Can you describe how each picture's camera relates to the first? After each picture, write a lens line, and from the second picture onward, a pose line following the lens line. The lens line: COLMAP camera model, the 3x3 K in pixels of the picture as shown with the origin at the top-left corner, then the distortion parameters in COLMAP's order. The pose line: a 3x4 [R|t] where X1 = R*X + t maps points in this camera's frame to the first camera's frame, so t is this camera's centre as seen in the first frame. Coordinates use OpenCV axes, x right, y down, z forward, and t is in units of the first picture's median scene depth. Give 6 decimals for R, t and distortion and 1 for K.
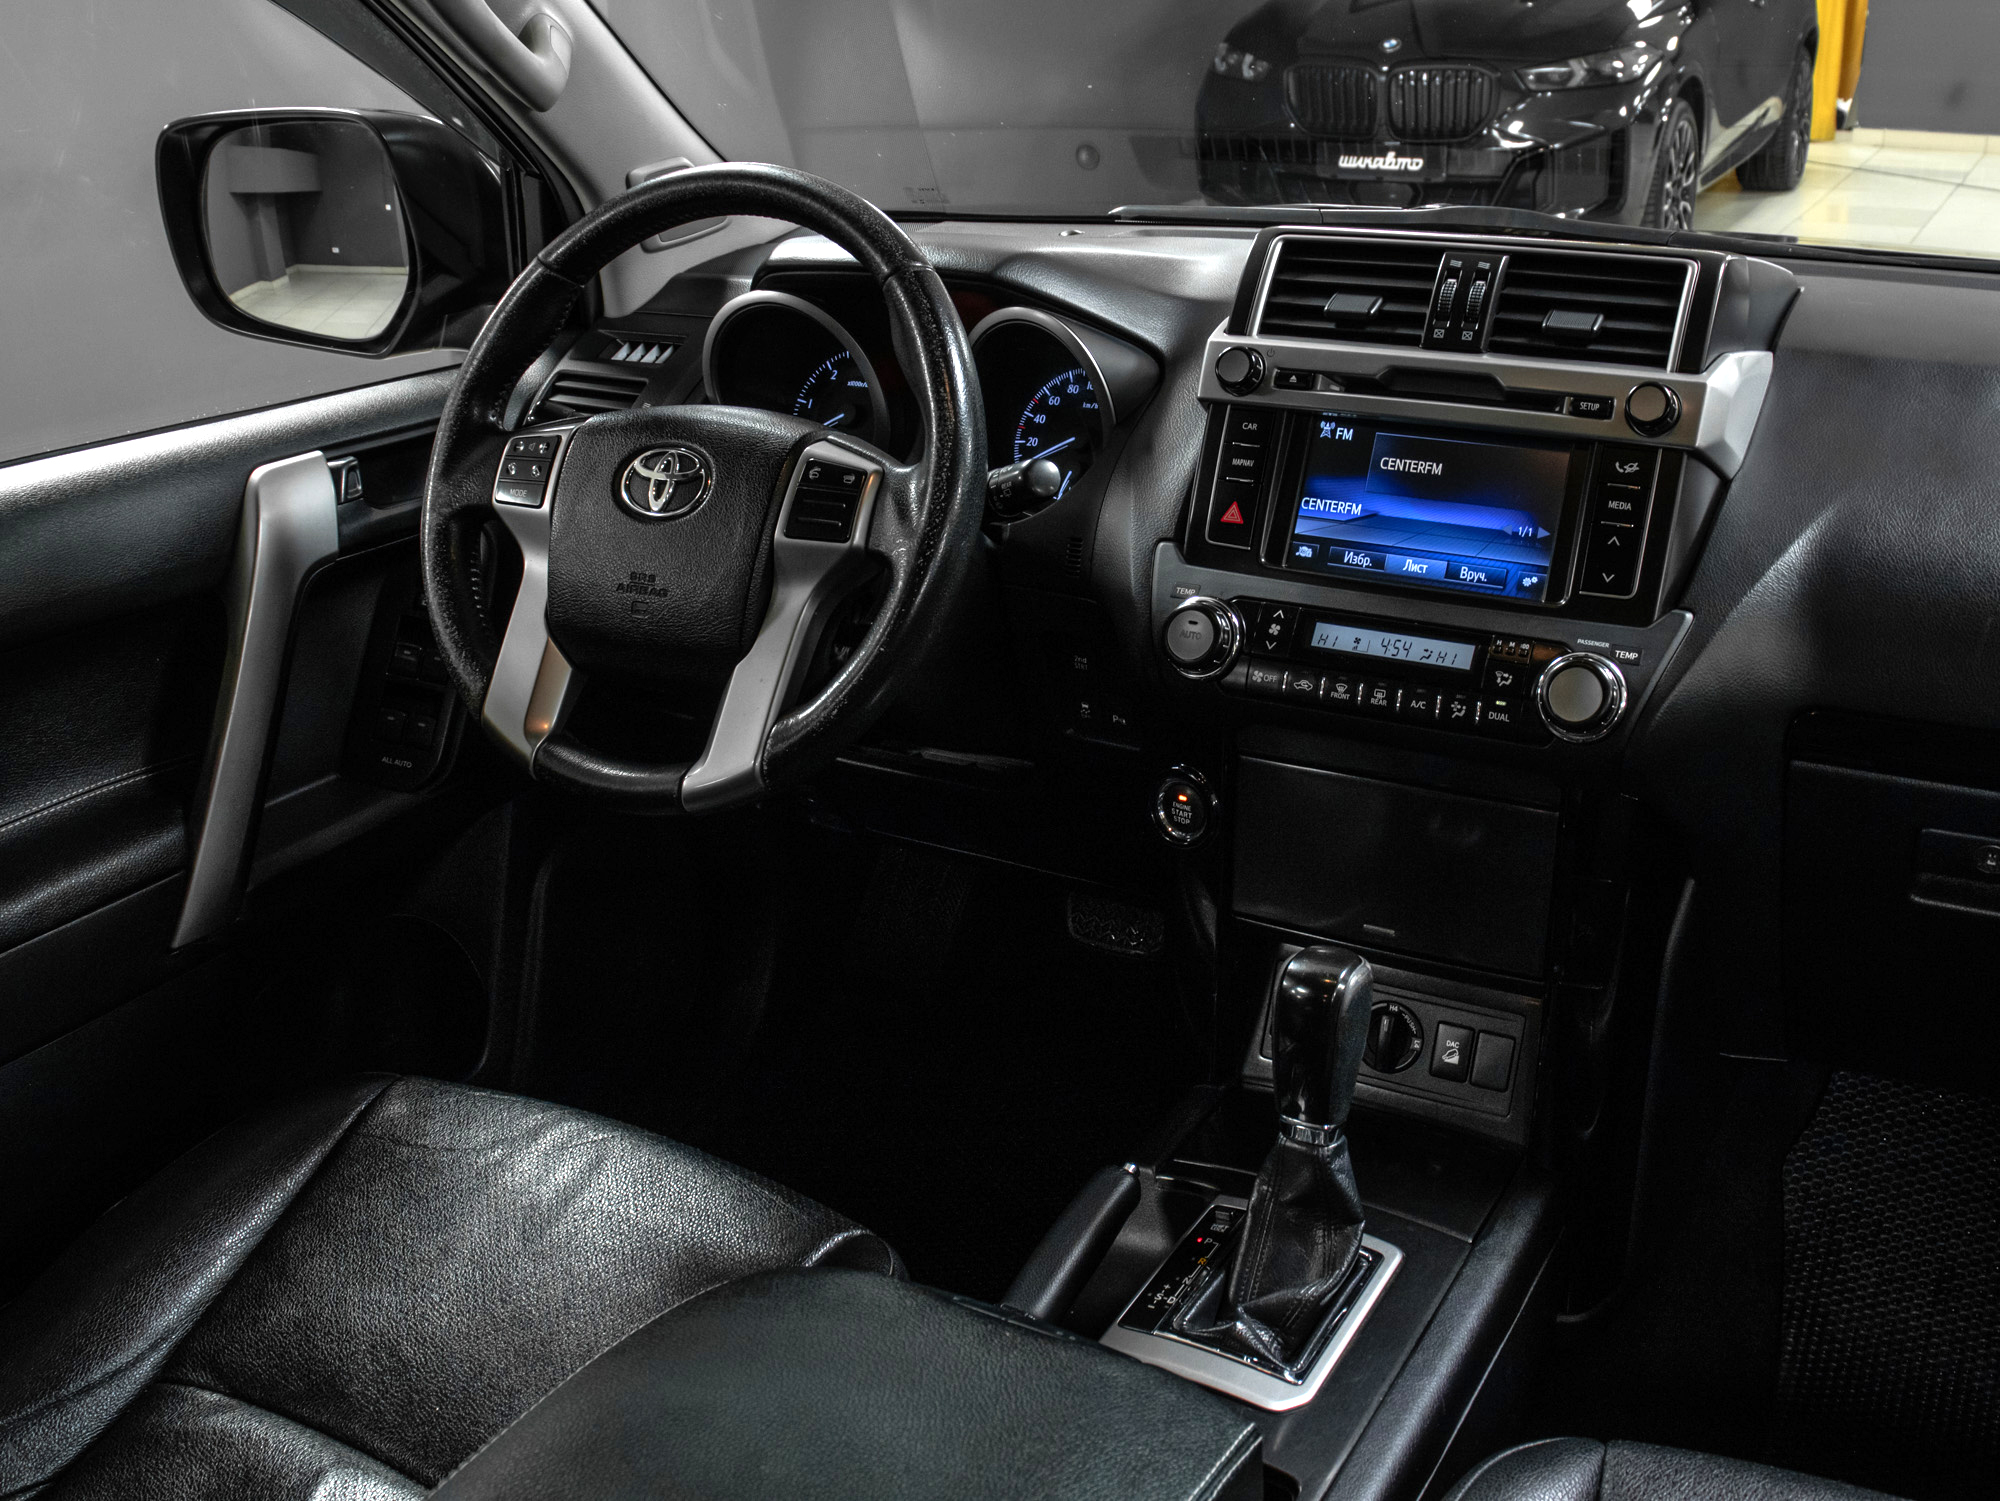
lens RADIAL K [[2101.1, 0, 1031.8], [0, 2101.1, 707.1], [0, 0, 1]] dist [-0.151562, 0.055547]
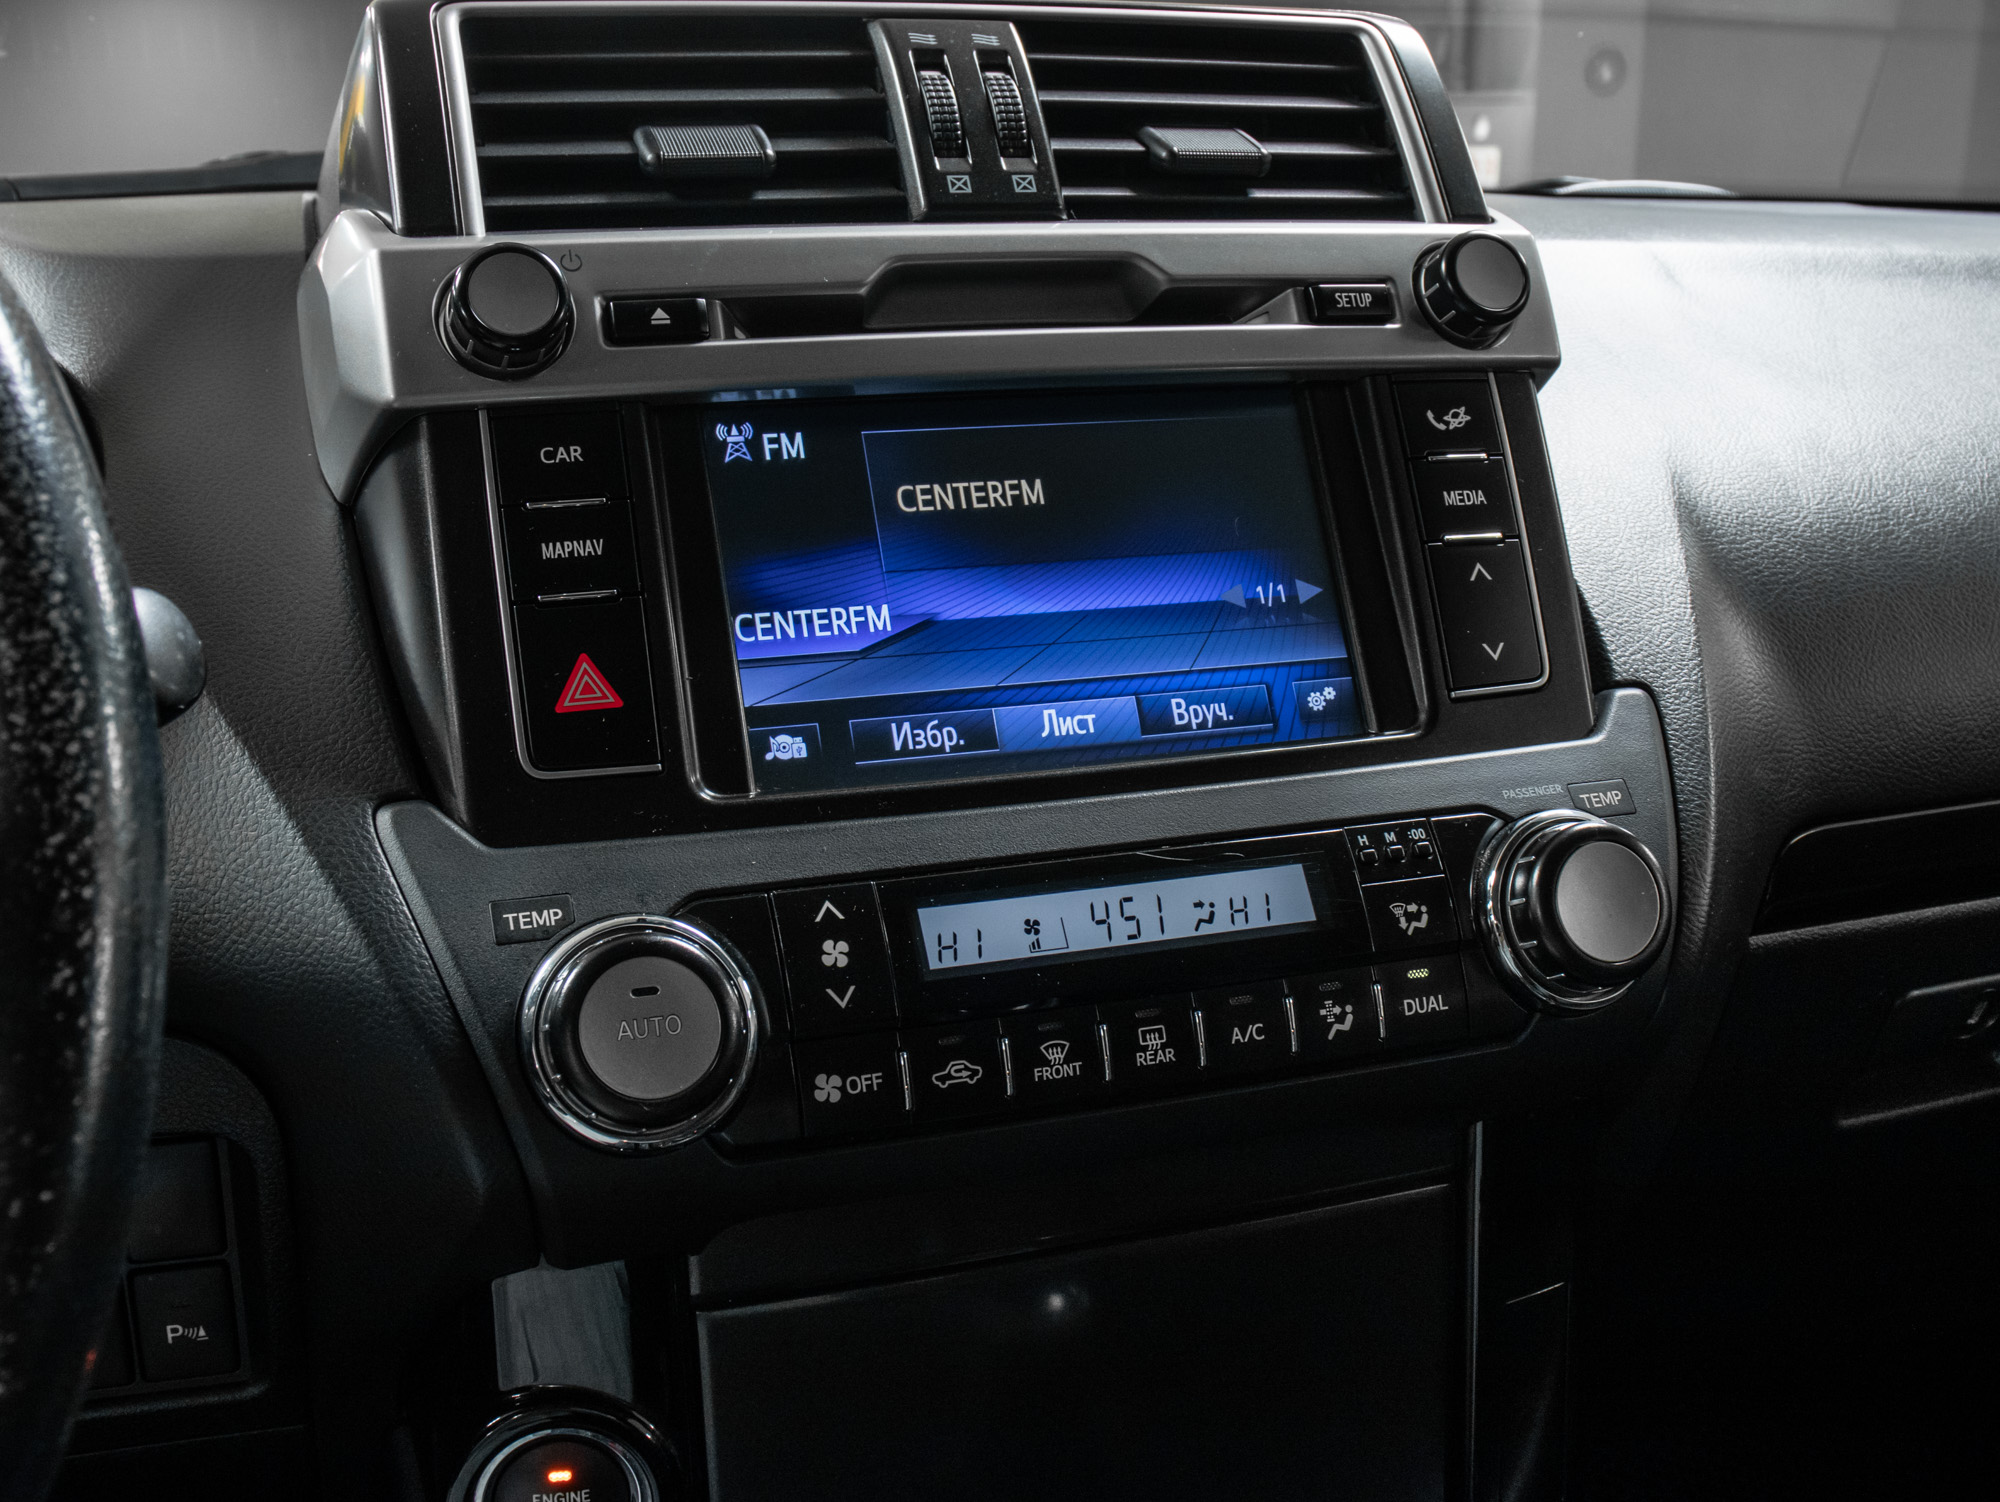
lens RADIAL K [[2233.6, 0, 991.5], [0, 2233.6, 795.9], [0, 0, 1]] dist [-0.139156, 0.032482]
pose [[0.644600, -0.179687, 0.743103, -0.152189], [0.257259, 0.966286, 0.010497, -0.059636], [-0.719936, 0.184404, 0.669094, 0.691876]]
